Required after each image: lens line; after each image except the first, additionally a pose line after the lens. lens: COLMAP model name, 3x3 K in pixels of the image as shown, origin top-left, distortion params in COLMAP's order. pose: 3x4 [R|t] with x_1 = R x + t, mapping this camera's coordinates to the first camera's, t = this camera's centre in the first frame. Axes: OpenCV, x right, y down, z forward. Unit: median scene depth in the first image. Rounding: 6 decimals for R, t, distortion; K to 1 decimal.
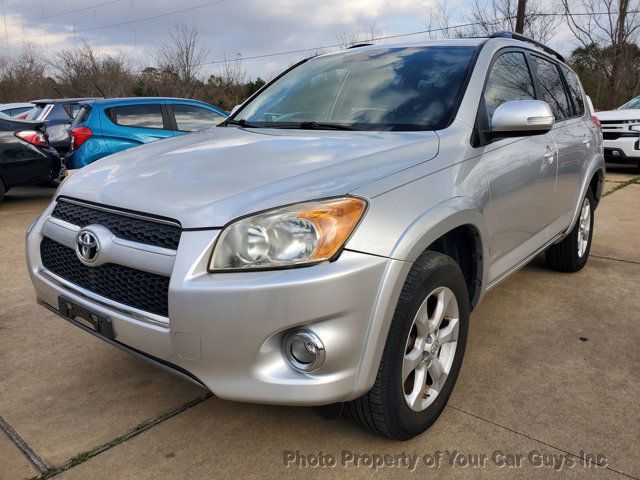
lens RADIAL K [[486.8, 0, 320.0], [0, 486.8, 240.0], [0, 0, 1]] dist [0.007551, 0.000627]
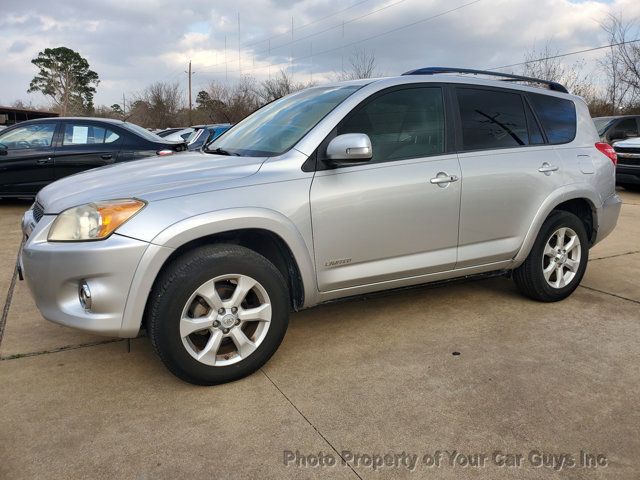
lens RADIAL K [[486.8, 0, 320.0], [0, 486.8, 240.0], [0, 0, 1]] dist [0.007551, 0.000627]
pose [[0.931811, 0.078145, -0.354431, 0.897356], [-0.092771, 0.995388, -0.024434, 0.014048], [0.350886, 0.055648, 0.934763, -0.154225]]
